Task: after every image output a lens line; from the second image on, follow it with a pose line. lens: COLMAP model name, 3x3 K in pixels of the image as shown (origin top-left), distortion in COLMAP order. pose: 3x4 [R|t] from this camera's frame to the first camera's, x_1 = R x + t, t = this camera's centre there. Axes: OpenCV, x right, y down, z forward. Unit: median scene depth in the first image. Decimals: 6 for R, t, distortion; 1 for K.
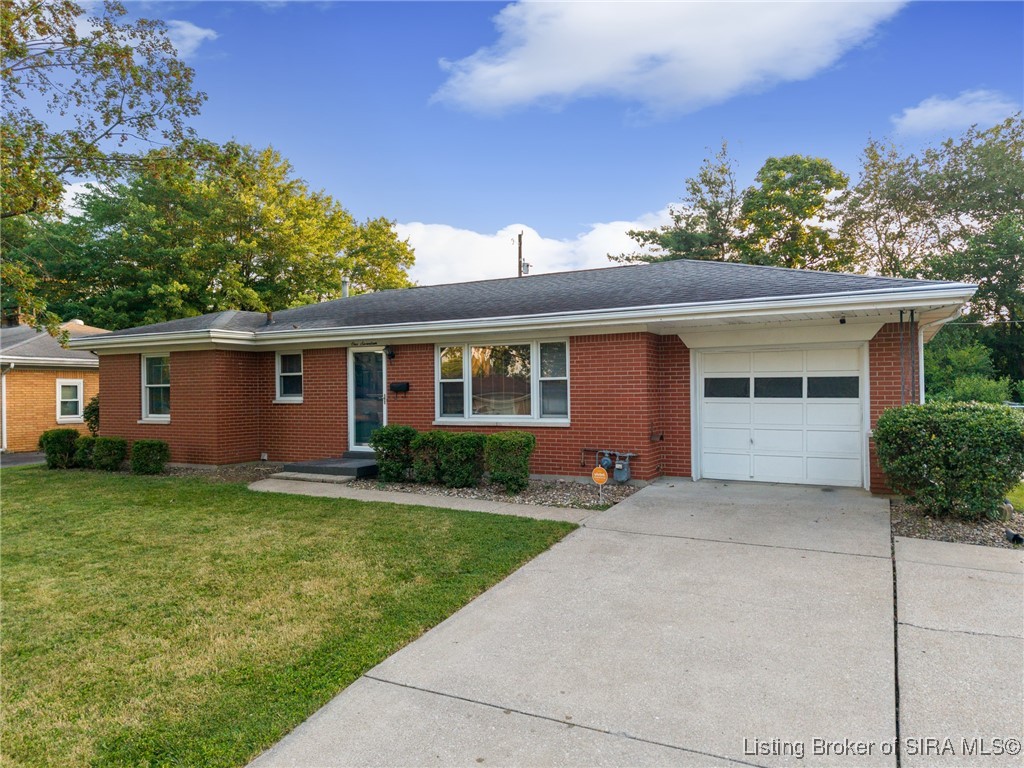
lens RADIAL K [[694.8, 0, 512.0], [0, 694.8, 384.0], [0, 0, 1]] dist [0.051333, -0.066132]
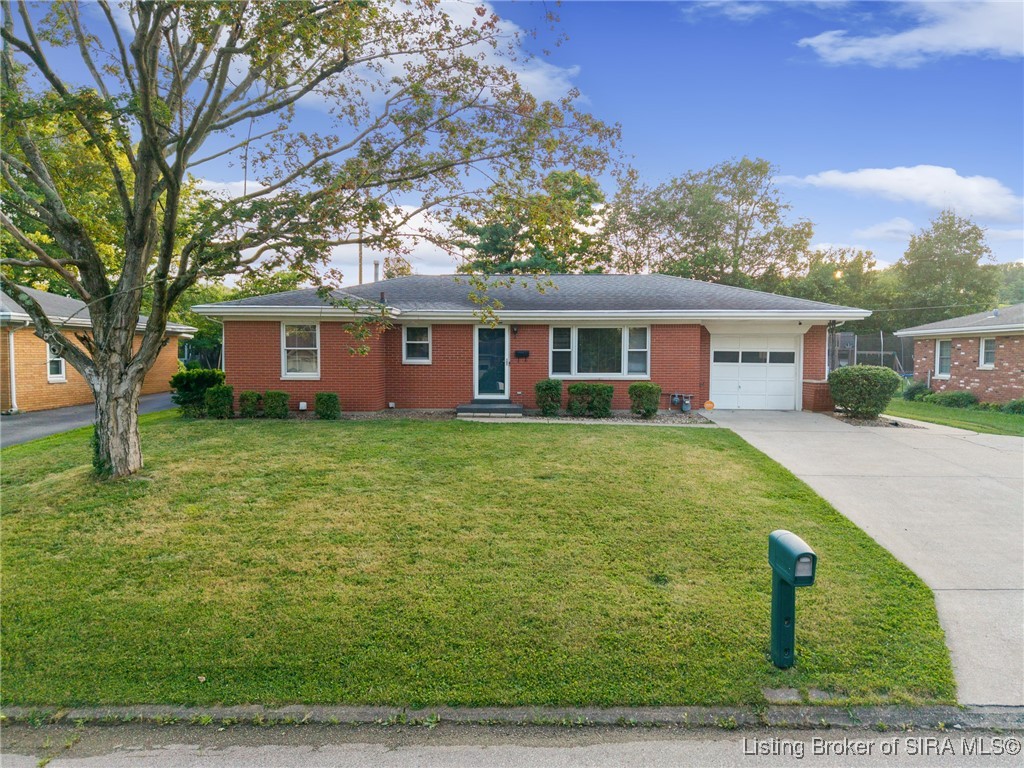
lens RADIAL K [[682.7, 0, 506.0], [0, 682.7, 386.1], [0, 0, 1]] dist [0.066382, -0.099522]
pose [[0.894929, -0.007300, 0.446149, -0.806539], [-0.018119, 0.998447, 0.052681, -0.002398], [-0.445840, -0.055230, 0.893407, -0.251661]]
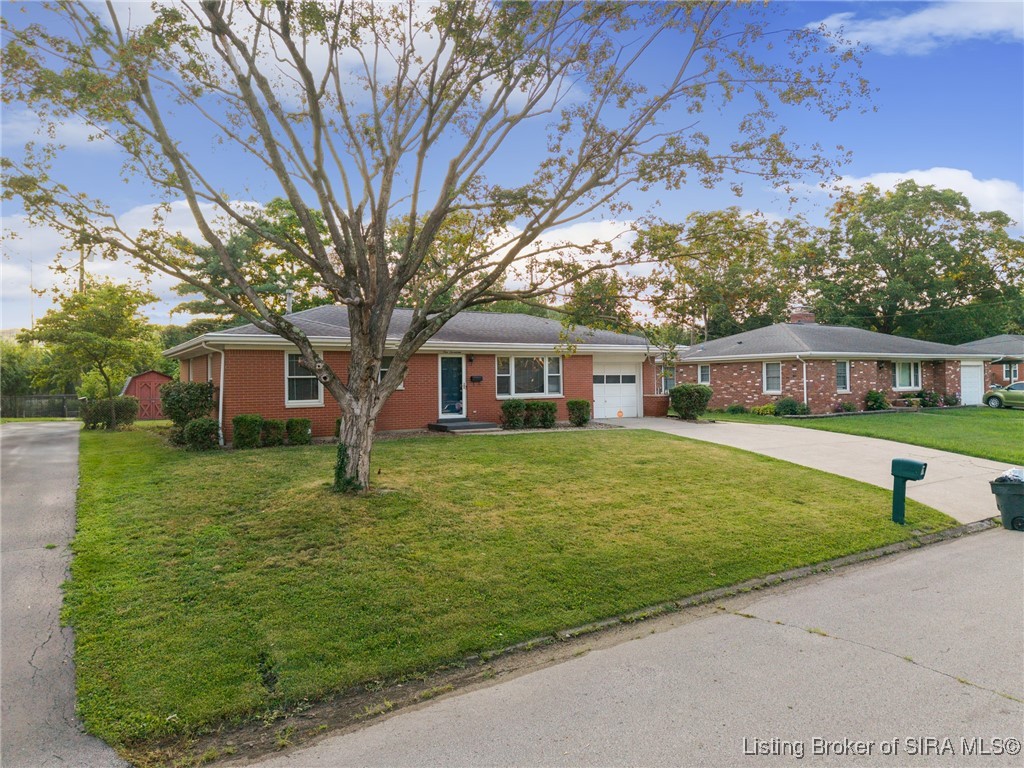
lens RADIAL K [[695.1, 0, 512.0], [0, 695.1, 384.0], [0, 0, 1]] dist [0.108135, -0.244456]
pose [[0.505103, -0.001523, 0.863058, -1.561266], [-0.000803, 0.999997, 0.002234, 0.013220], [-0.863059, -0.001821, 0.505100, 0.056385]]
